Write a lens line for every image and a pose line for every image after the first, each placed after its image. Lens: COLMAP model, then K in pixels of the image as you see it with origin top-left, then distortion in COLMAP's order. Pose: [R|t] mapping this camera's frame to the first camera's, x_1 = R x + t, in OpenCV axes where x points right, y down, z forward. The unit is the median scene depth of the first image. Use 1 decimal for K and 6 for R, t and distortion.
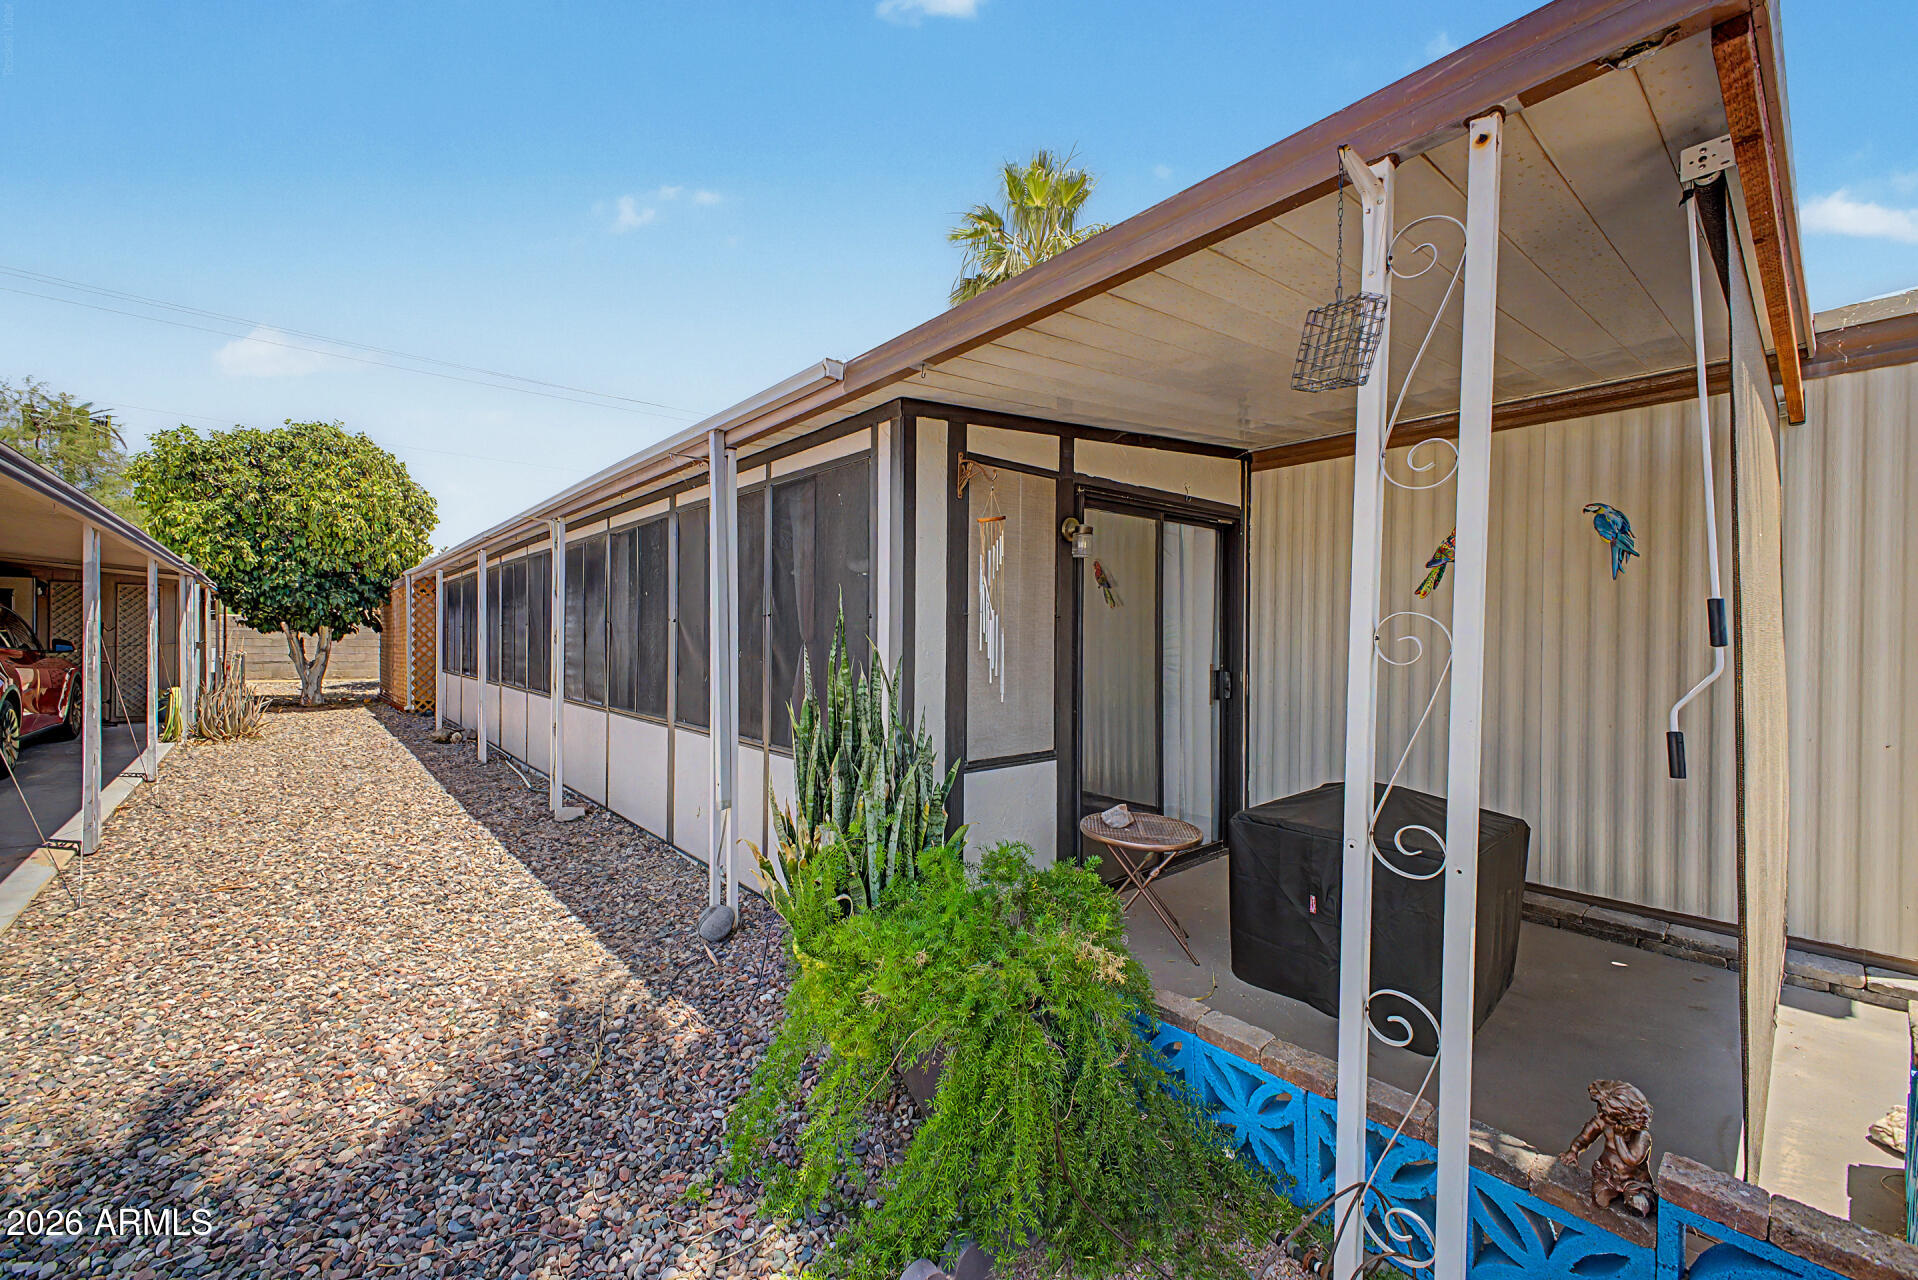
lens RADIAL K [[749.7, 0, 965.5], [0, 749.7, 634.0], [0, 0, 1]] dist [0.002352, 0.000175]
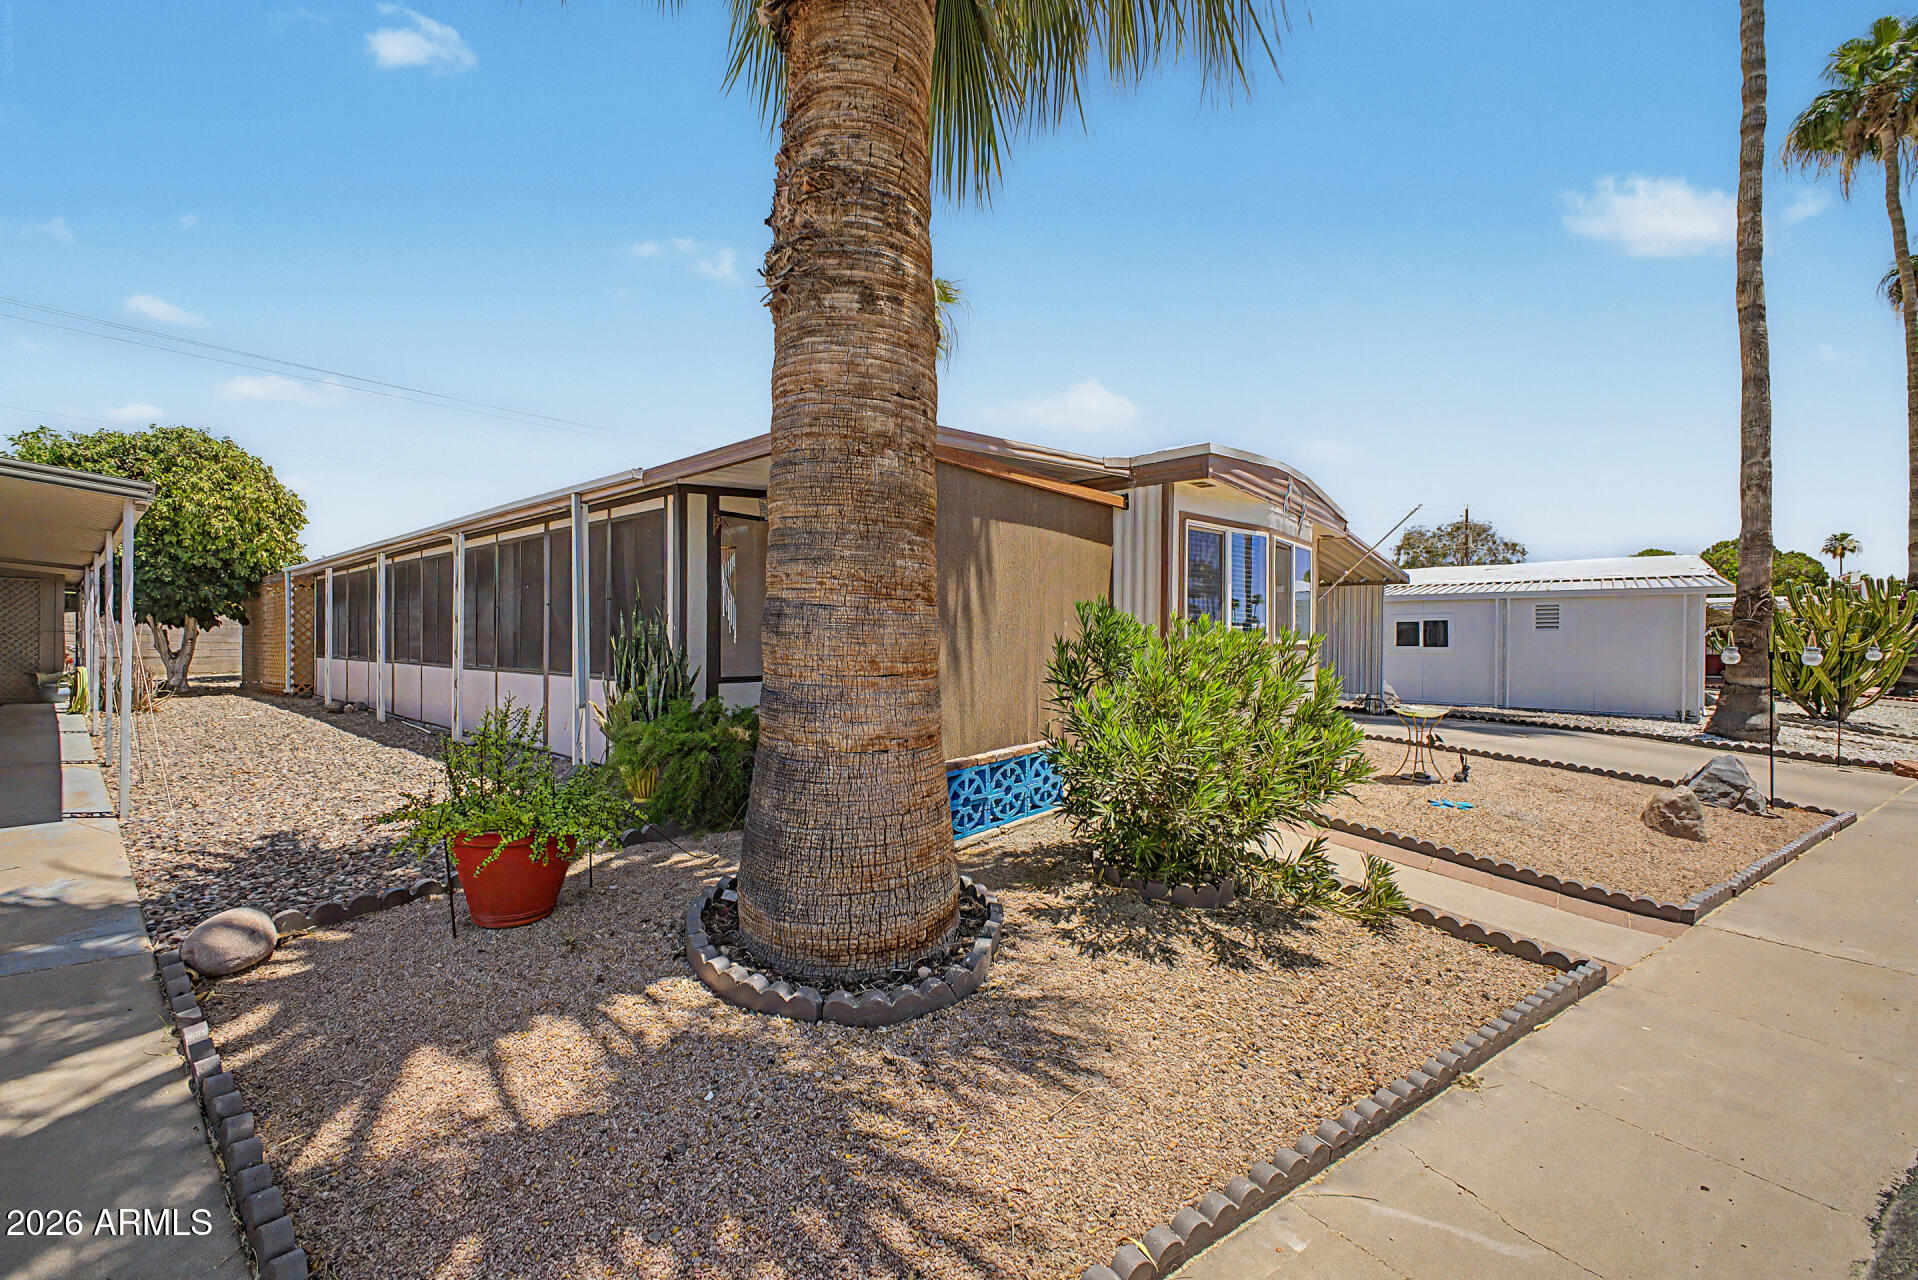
lens RADIAL K [[749.7, 0, 965.5], [0, 749.7, 634.0], [0, 0, 1]] dist [0.002352, 0.000175]
pose [[0.988723, 0.001382, 0.149748, 0.110881], [-0.000544, 0.999984, -0.005637, 0.025183], [-0.149754, 0.005492, 0.988708, -0.314946]]
